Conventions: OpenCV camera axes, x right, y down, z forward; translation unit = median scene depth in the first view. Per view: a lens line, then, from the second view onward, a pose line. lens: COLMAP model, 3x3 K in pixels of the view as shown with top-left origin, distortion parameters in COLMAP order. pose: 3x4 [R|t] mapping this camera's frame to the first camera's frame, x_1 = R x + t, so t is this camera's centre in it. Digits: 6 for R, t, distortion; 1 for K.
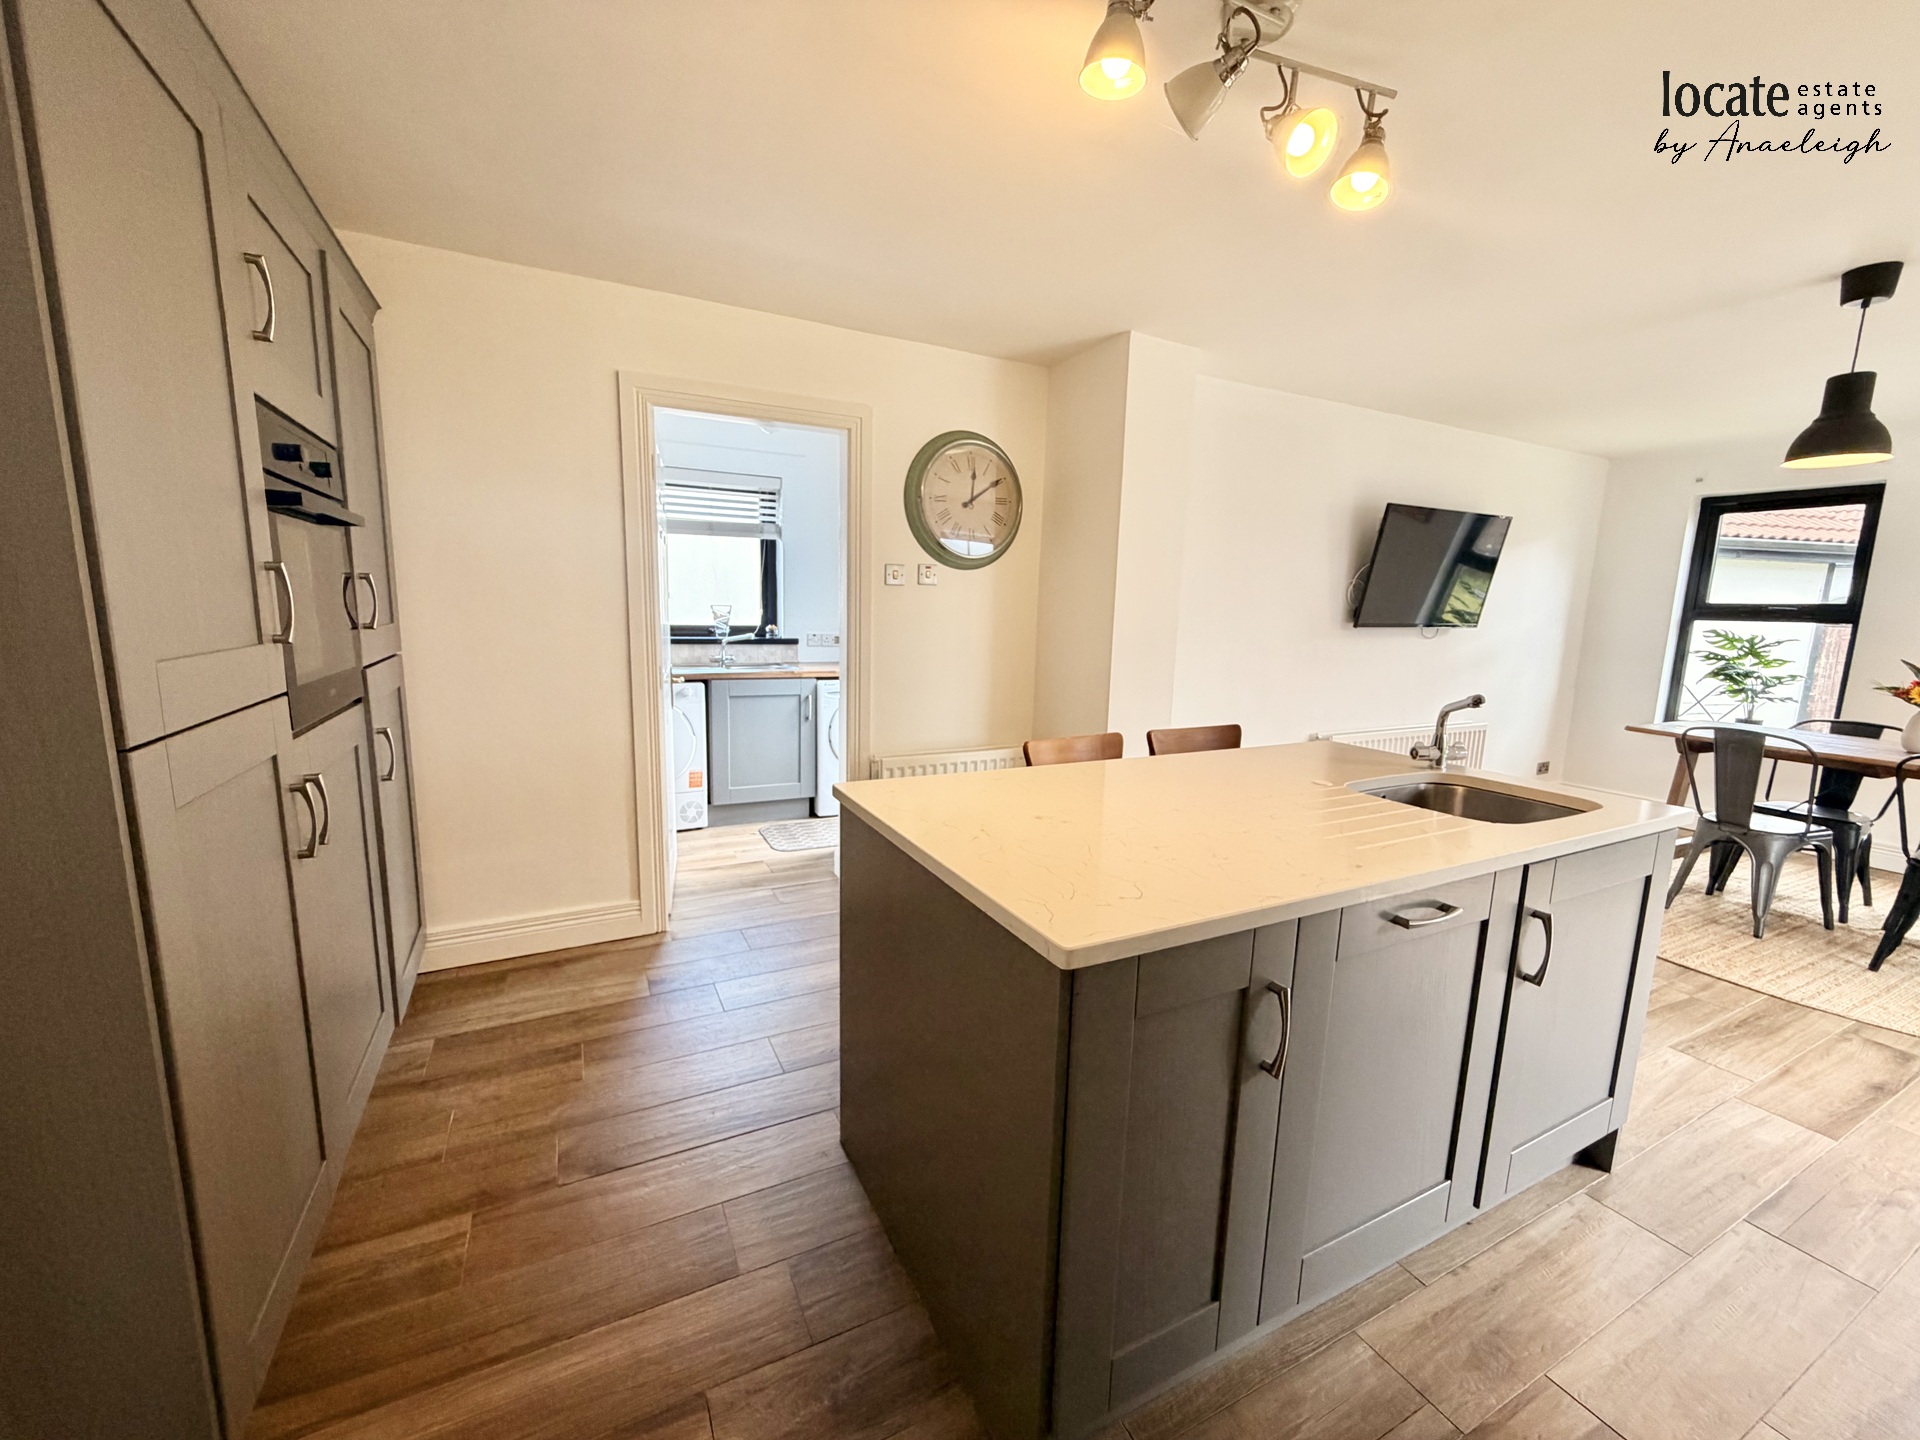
lens RADIAL K [[767.7, 0, 953.2], [0, 767.7, 724.7], [0, 0, 1]] dist [-0.000604, 0.000281]
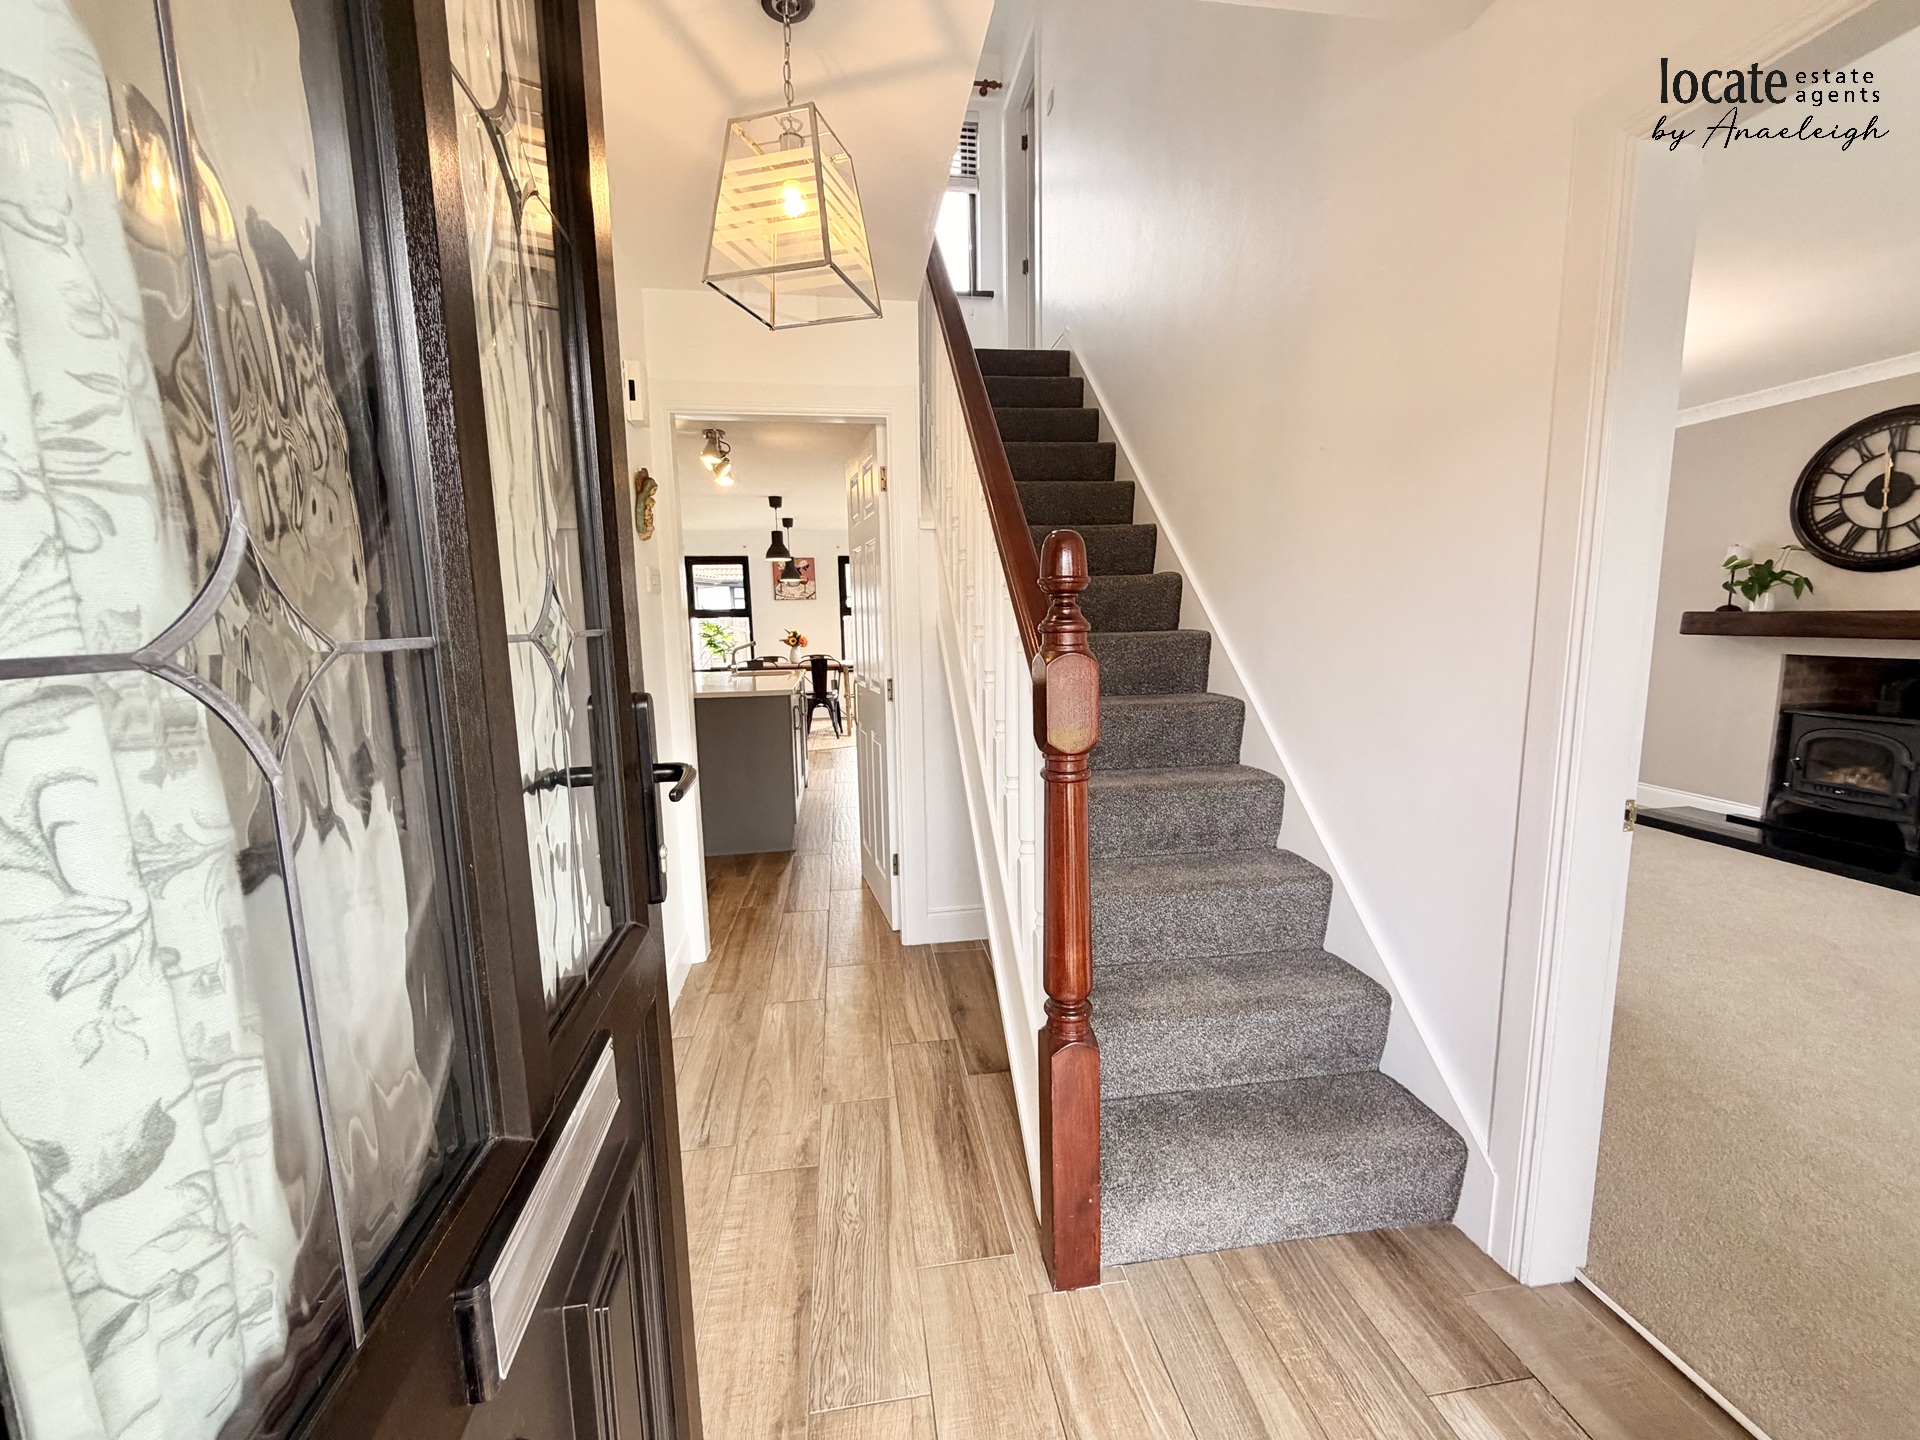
lens RADIAL K [[766.0, 0, 956.8], [0, 766.0, 723.2], [0, 0, 1]] dist [0.000820, 0.000120]
pose [[0.312782, -0.161555, 0.935985, -0.980287], [0.173888, 0.978514, 0.110787, 0.038365], [-0.933772, 0.128104, 0.334154, -0.352753]]
